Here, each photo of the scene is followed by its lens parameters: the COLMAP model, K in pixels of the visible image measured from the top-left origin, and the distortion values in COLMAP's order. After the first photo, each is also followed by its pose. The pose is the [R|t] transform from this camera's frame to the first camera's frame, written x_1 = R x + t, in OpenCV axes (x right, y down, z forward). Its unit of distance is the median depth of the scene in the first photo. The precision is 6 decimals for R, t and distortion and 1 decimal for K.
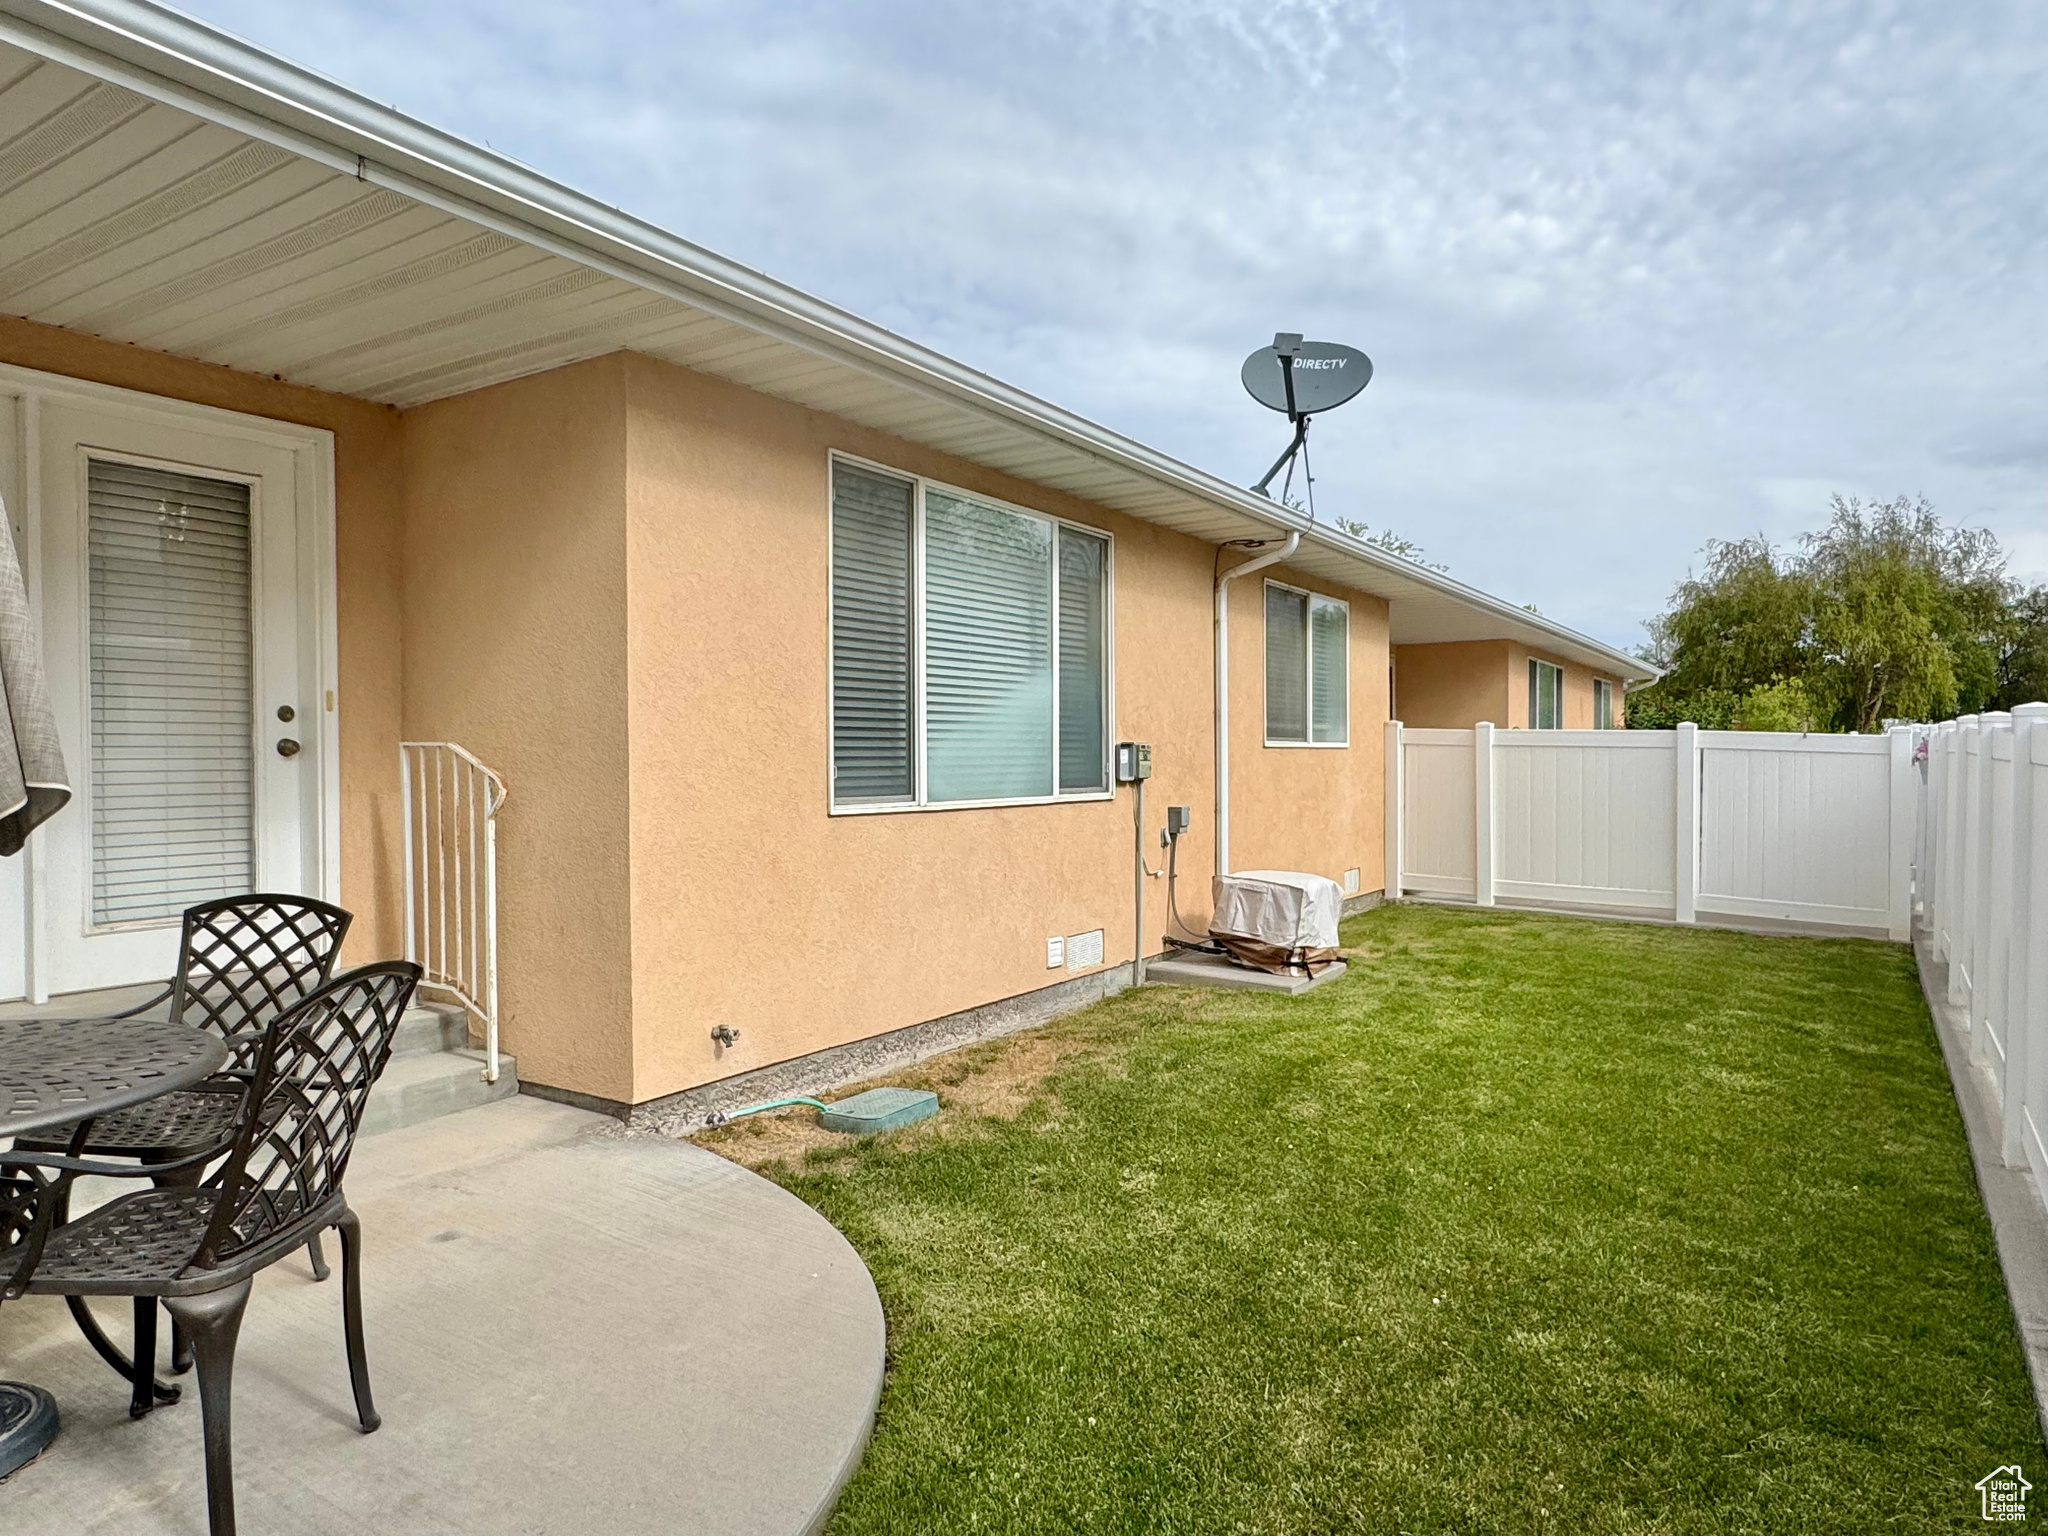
lens RADIAL K [[1291.7, 0, 1011.6], [0, 1291.7, 768.6], [0, 0, 1]] dist [-0.007534, 0.005384]
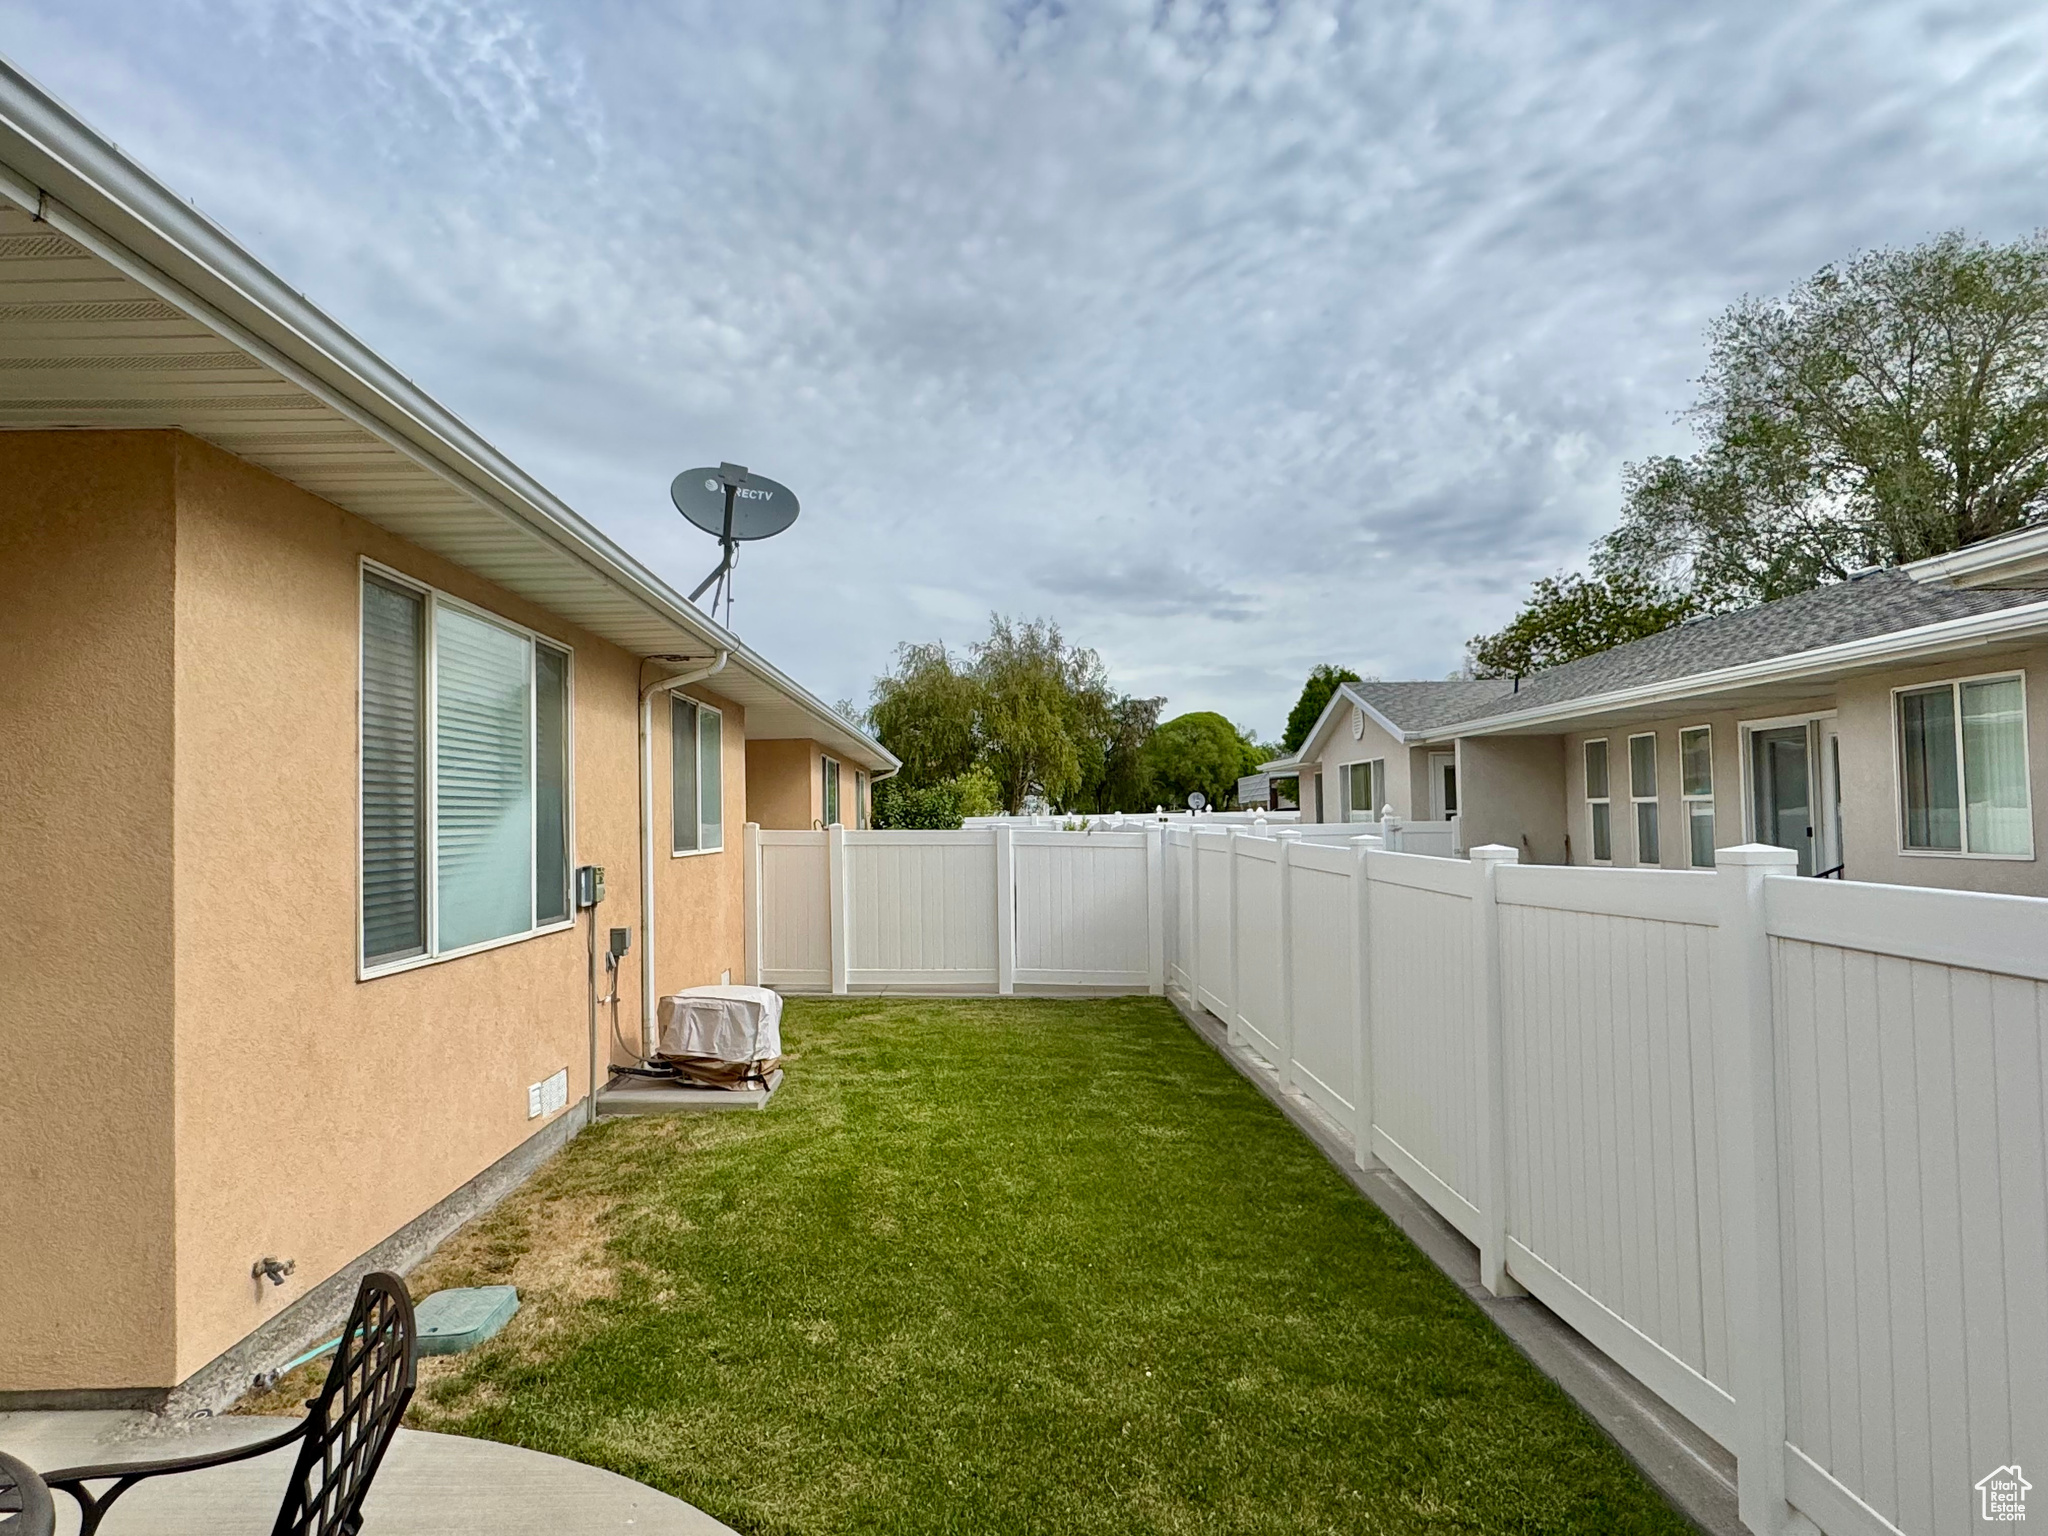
lens RADIAL K [[1291.7, 0, 1025.8], [0, 1291.7, 769.8], [0, 0, 1]] dist [-0.007534, 0.005384]
pose [[0.818768, 0.009017, 0.574054, -0.242036], [0.023964, 0.998469, -0.049862, -0.044954], [-0.573625, 0.054582, 0.817298, 0.038636]]
